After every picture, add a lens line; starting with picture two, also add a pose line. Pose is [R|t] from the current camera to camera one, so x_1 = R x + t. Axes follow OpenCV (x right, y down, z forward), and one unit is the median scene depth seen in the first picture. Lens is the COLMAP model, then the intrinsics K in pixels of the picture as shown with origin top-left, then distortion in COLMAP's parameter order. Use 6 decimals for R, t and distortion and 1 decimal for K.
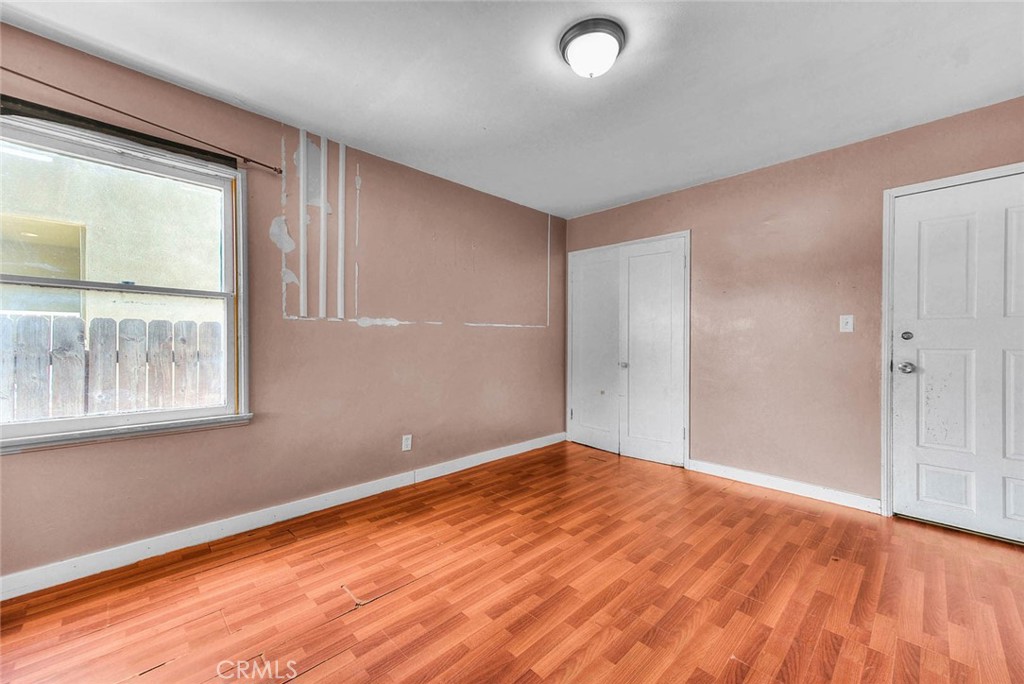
lens RADIAL K [[409.4, 0, 514.4], [0, 409.4, 341.0], [0, 0, 1]] dist [0.022050, -0.000913]
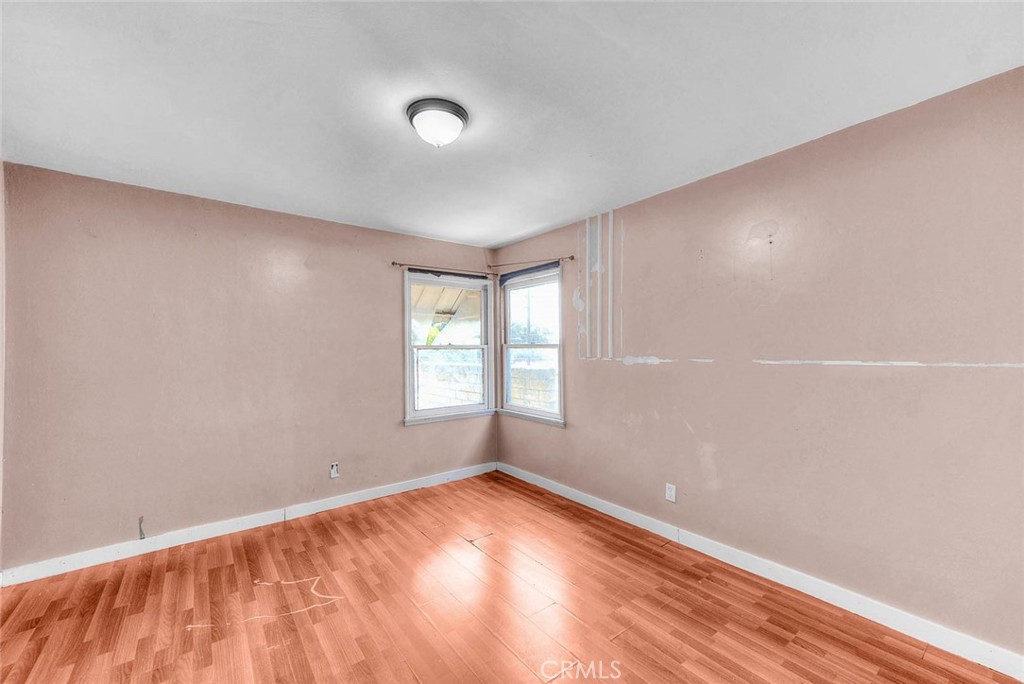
lens RADIAL K [[409.4, 0, 508.1], [0, 409.4, 342.9], [0, 0, 1]] dist [0.022050, -0.000913]
pose [[-0.134237, -0.013363, -0.990859, 0.817704], [0.009972, 0.999840, -0.014835, -0.087260], [0.990899, -0.011873, -0.134083, 0.900659]]
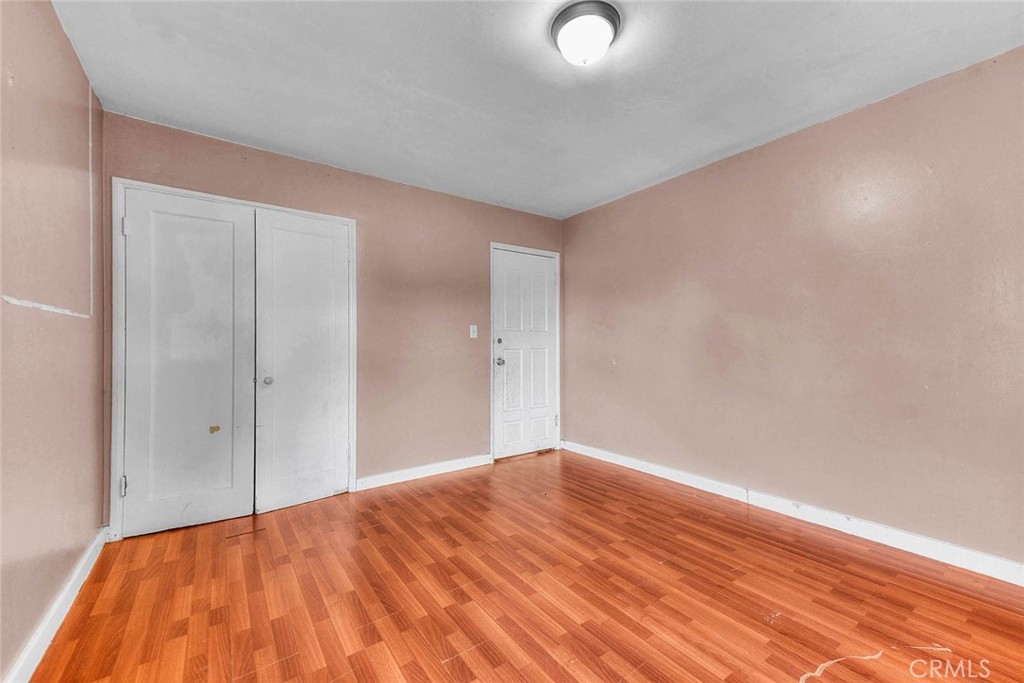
lens RADIAL K [[409.4, 0, 516.0], [0, 409.4, 343.1], [0, 0, 1]] dist [0.022050, -0.000913]
pose [[0.144225, 0.000121, 0.989545, -0.525667], [0.006721, 0.999977, -0.001102, -0.001754], [-0.989522, 0.006809, 0.144220, 0.703043]]
